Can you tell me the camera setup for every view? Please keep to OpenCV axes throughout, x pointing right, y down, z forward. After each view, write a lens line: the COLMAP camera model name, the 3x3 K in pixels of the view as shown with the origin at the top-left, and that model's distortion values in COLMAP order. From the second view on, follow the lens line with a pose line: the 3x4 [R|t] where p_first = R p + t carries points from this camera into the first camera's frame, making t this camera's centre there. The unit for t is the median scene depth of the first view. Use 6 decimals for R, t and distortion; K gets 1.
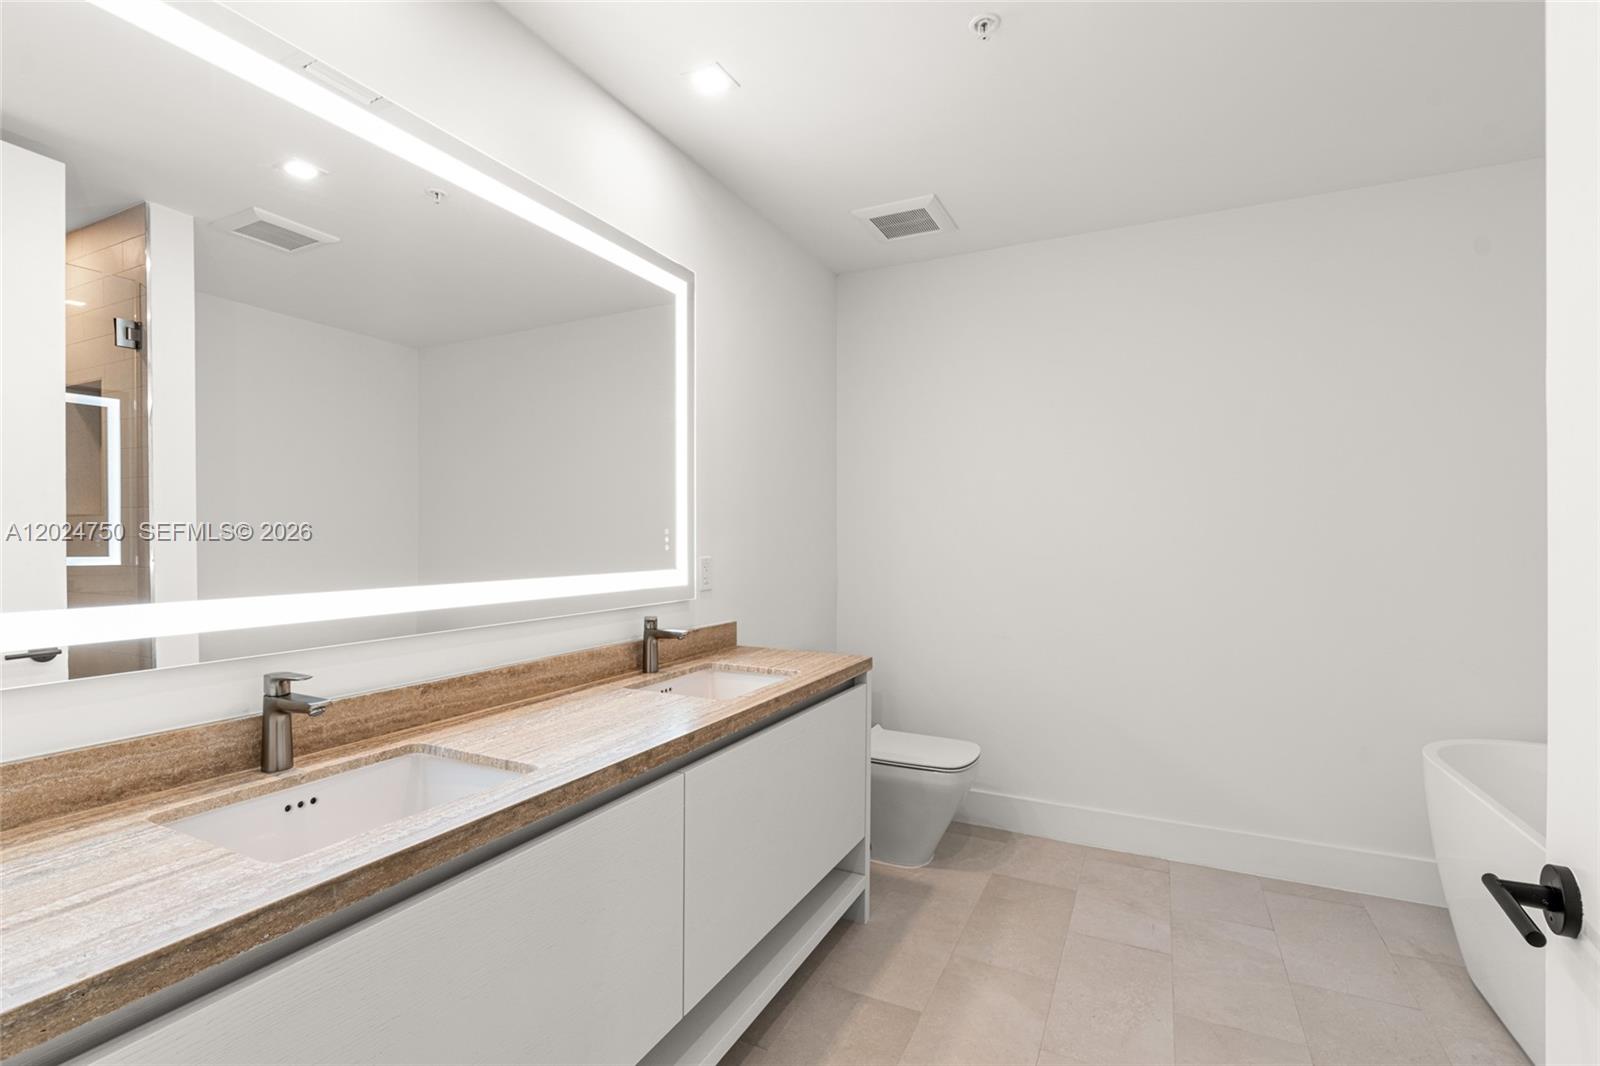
lens RADIAL K [[736.2, 0, 806.8], [0, 736.2, 552.0], [0, 0, 1]] dist [-0.003176, 0.001663]
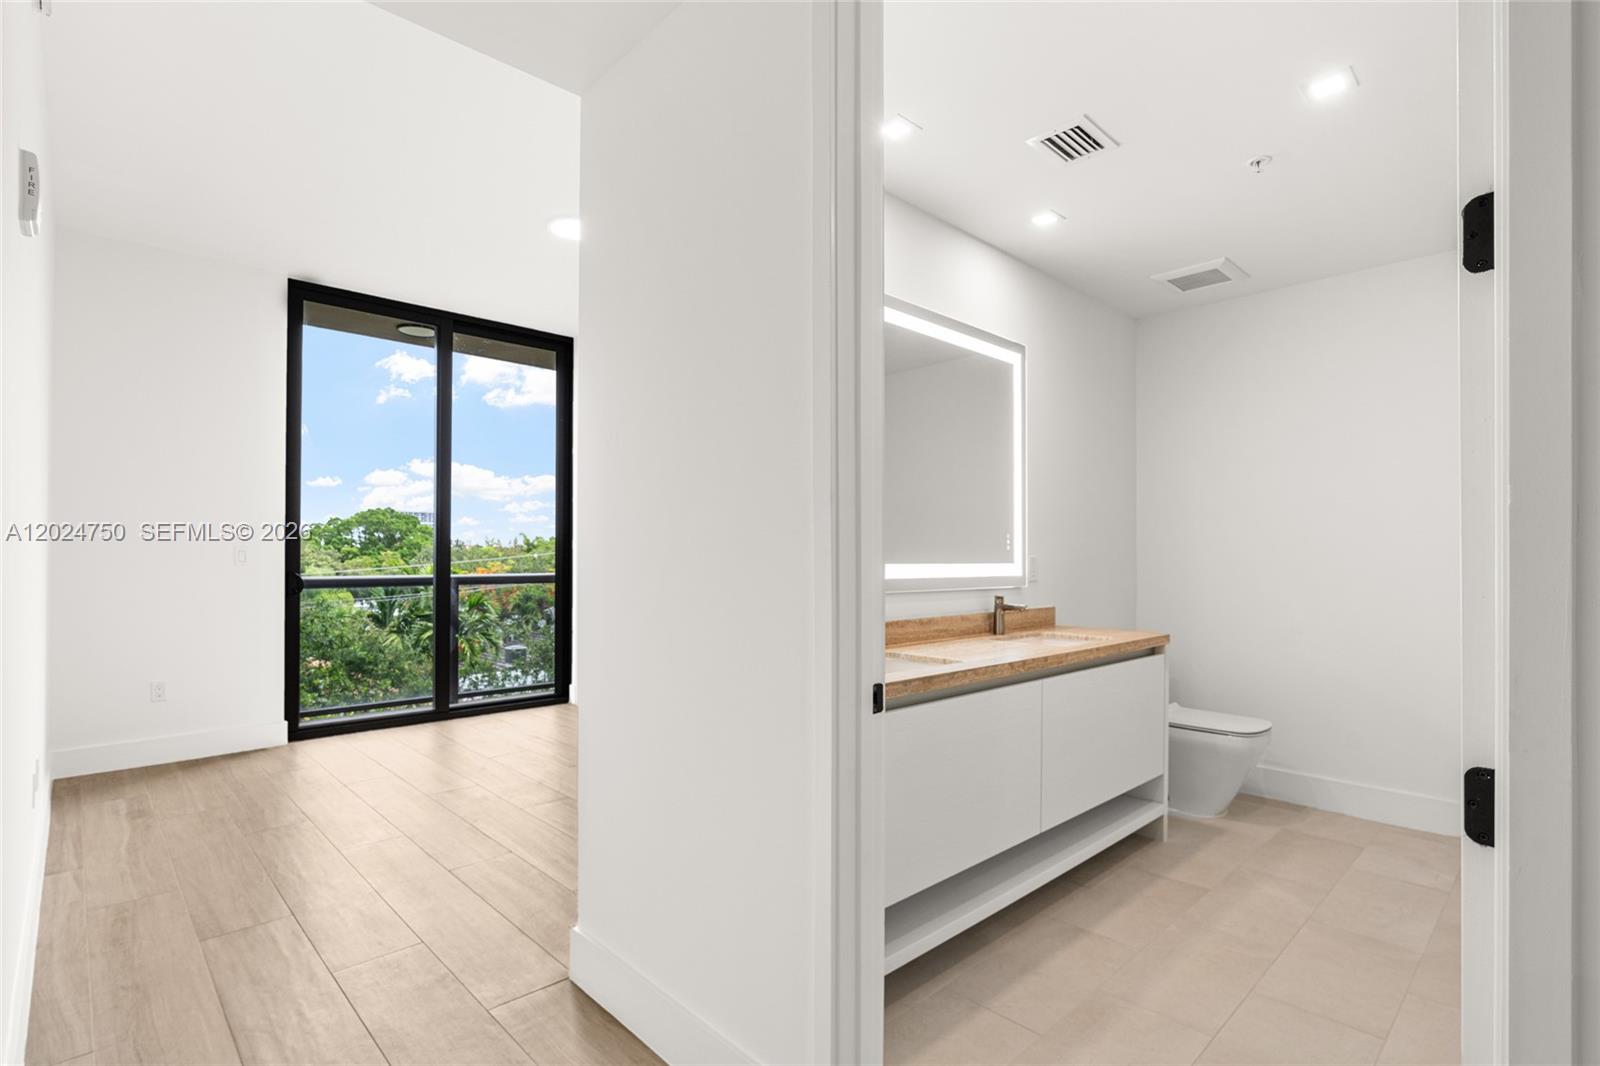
lens RADIAL K [[787.0, 0, 808.0], [0, 787.0, 559.0], [0, 0, 1]] dist [-0.002807, 0.000222]
pose [[0.941895, 0.000769, -0.335906, -0.046174], [-0.007979, 0.999766, -0.020085, 0.047944], [0.335812, 0.021598, 0.941681, -0.524015]]
